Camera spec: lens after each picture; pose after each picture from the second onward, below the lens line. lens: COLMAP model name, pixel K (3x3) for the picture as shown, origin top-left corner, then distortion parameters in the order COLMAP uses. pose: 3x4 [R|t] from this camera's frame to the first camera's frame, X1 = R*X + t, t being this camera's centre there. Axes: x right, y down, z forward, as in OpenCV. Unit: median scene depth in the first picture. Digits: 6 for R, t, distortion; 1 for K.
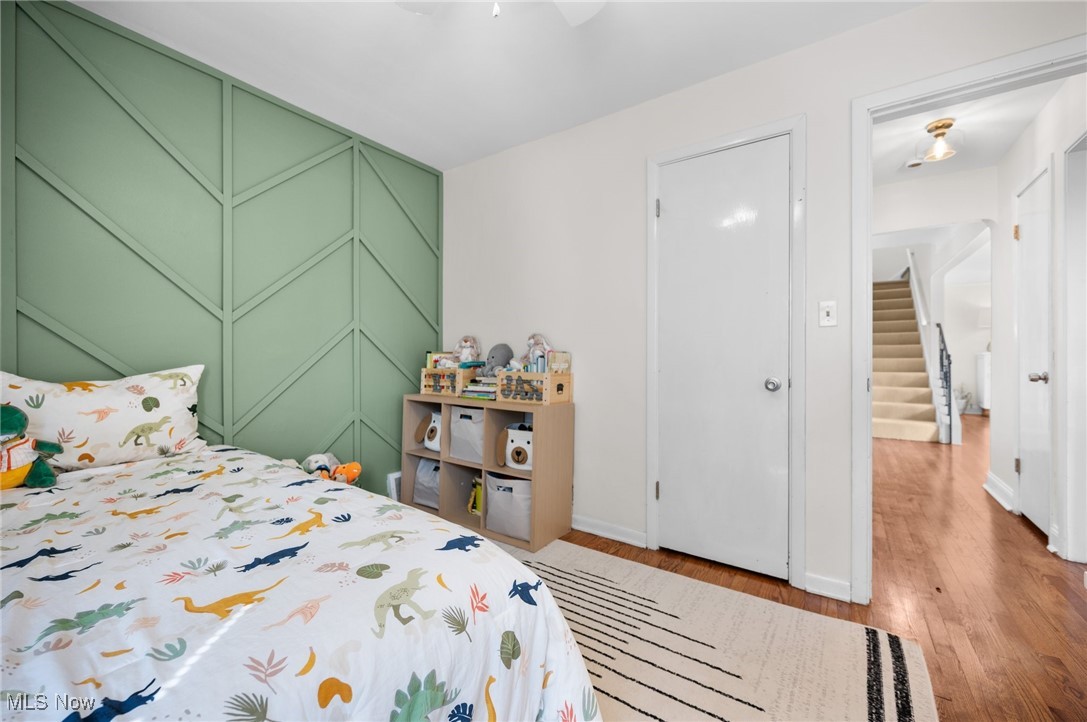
lens RADIAL K [[429.2, 0, 551.4], [0, 429.2, 357.1], [0, 0, 1]] dist [-0.001297, -0.000510]
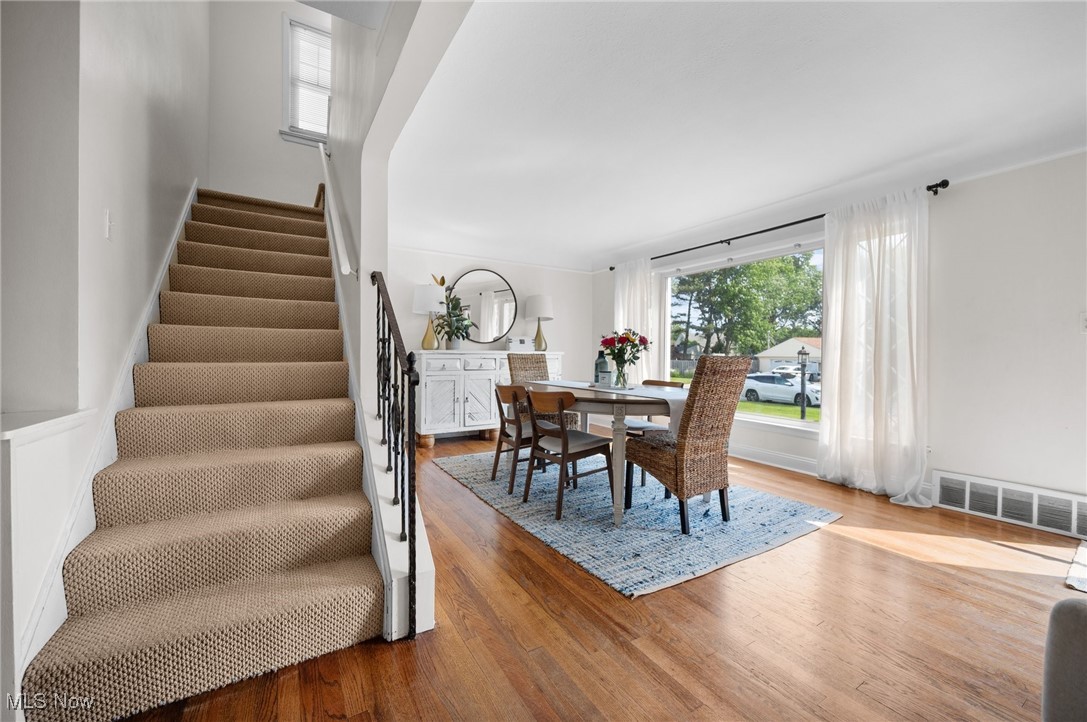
lens RADIAL K [[429.2, 0, 551.5], [0, 429.2, 360.3], [0, 0, 1]] dist [-0.001297, -0.000510]
pose [[0.410732, -0.006541, 0.911733, 0.611366], [-0.002876, 0.999960, 0.008470, -0.002446], [-0.911752, -0.006101, 0.410697, 0.692118]]
